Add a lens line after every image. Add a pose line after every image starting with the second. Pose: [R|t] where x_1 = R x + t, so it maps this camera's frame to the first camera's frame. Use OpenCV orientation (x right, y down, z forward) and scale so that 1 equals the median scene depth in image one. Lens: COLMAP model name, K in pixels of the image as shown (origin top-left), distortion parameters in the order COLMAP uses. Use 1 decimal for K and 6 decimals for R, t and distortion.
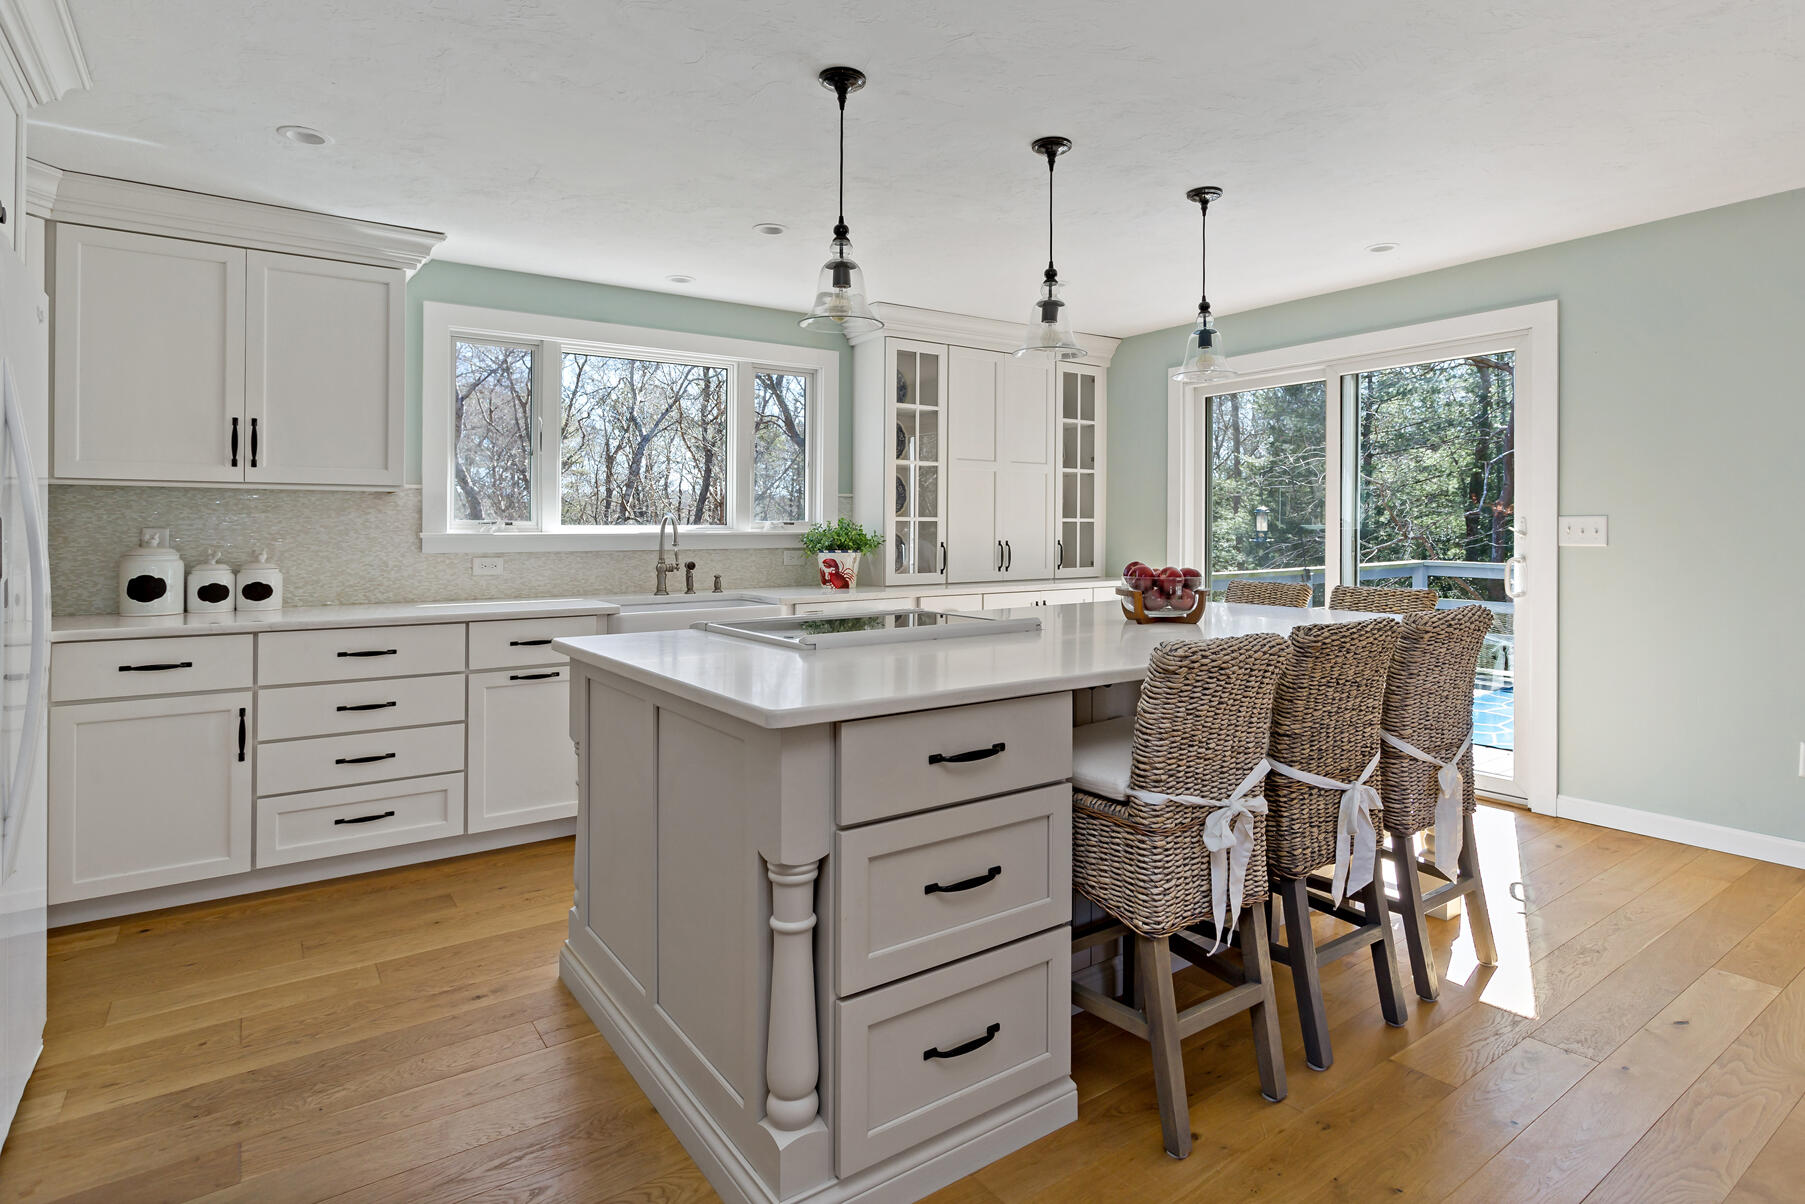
lens RADIAL K [[942.9, 0, 958.6], [0, 942.9, 534.2], [0, 0, 1]] dist [-0.018891, -0.000143]
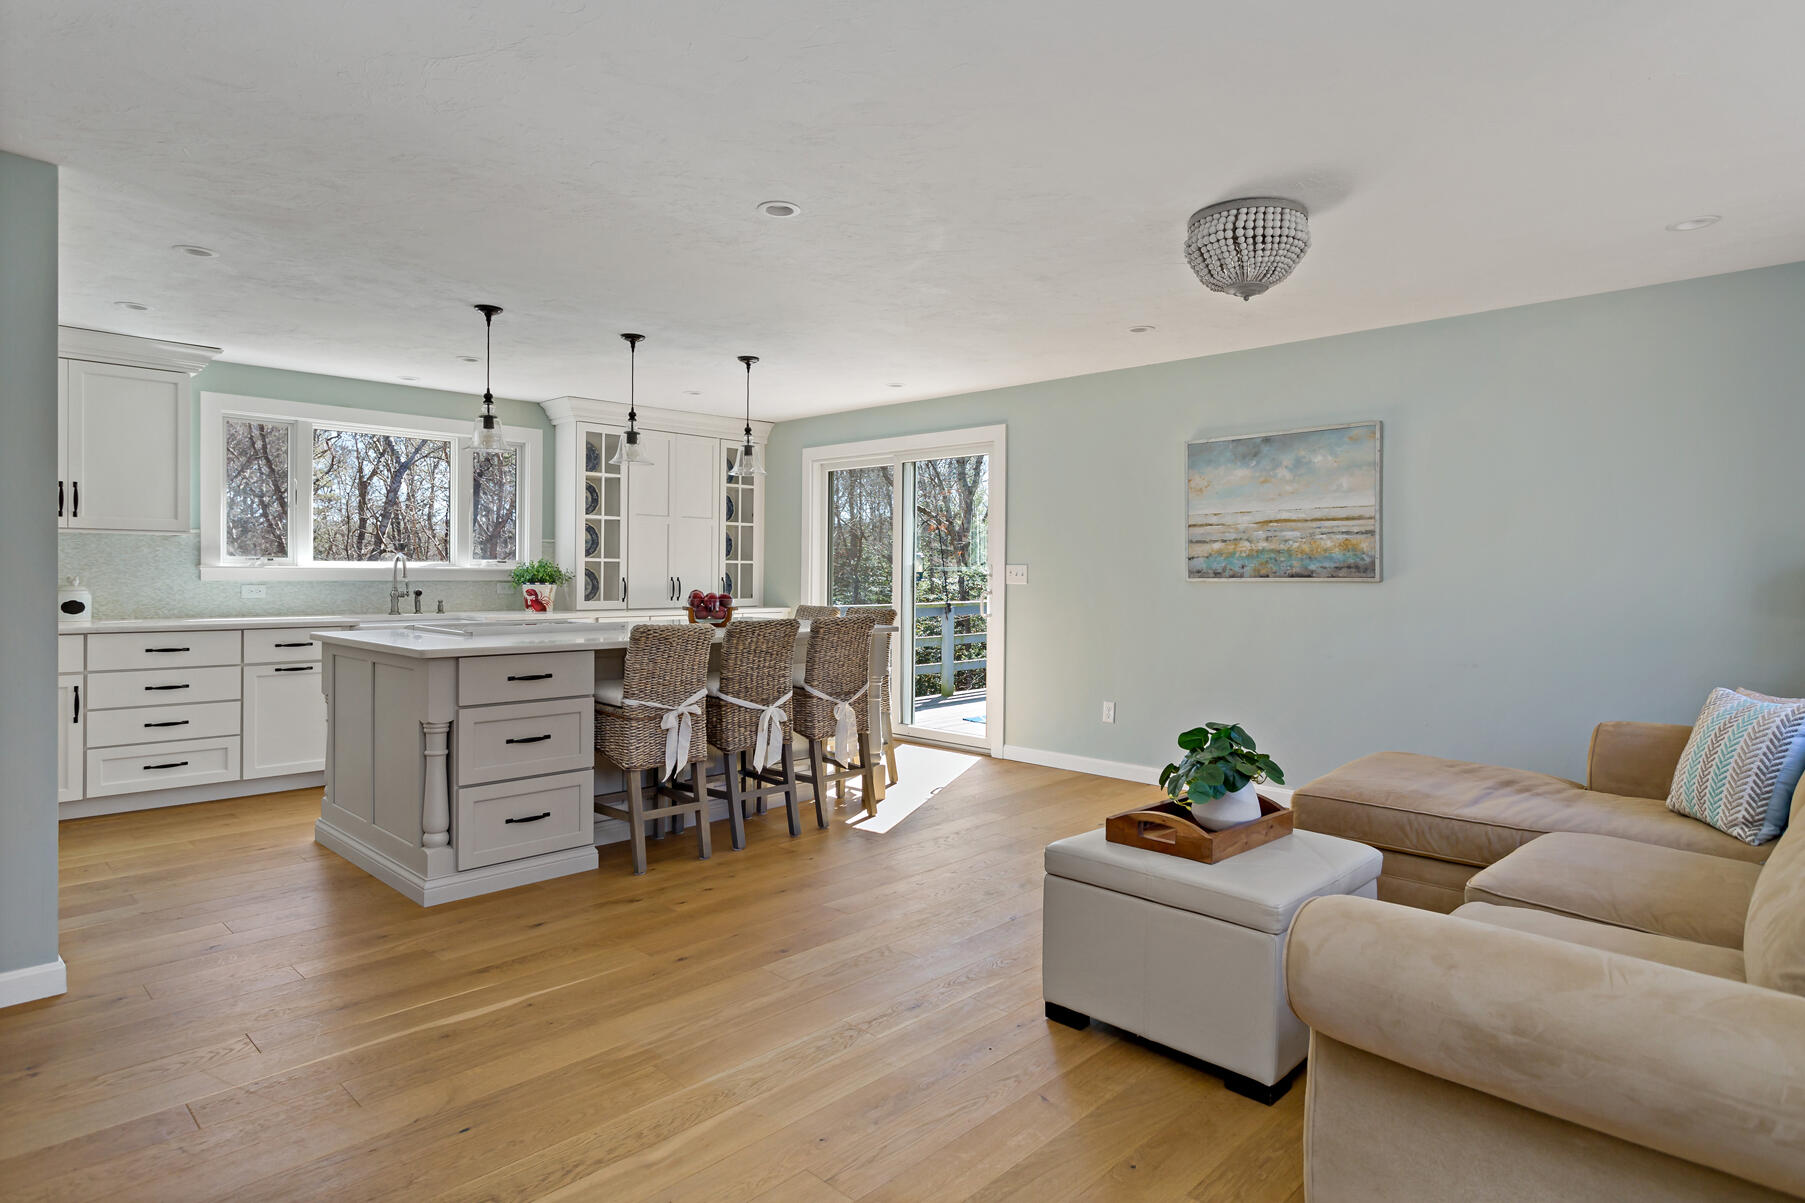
lens RADIAL K [[989.1, 0, 896.3], [0, 989.1, 594.9], [0, 0, 1]] dist [-0.006828, 0.004564]
pose [[0.990248, 0.008853, 0.139038, 0.241207], [-0.011880, 0.999710, 0.020954, -0.001138], [-0.138812, -0.022401, 0.990065, -0.601666]]
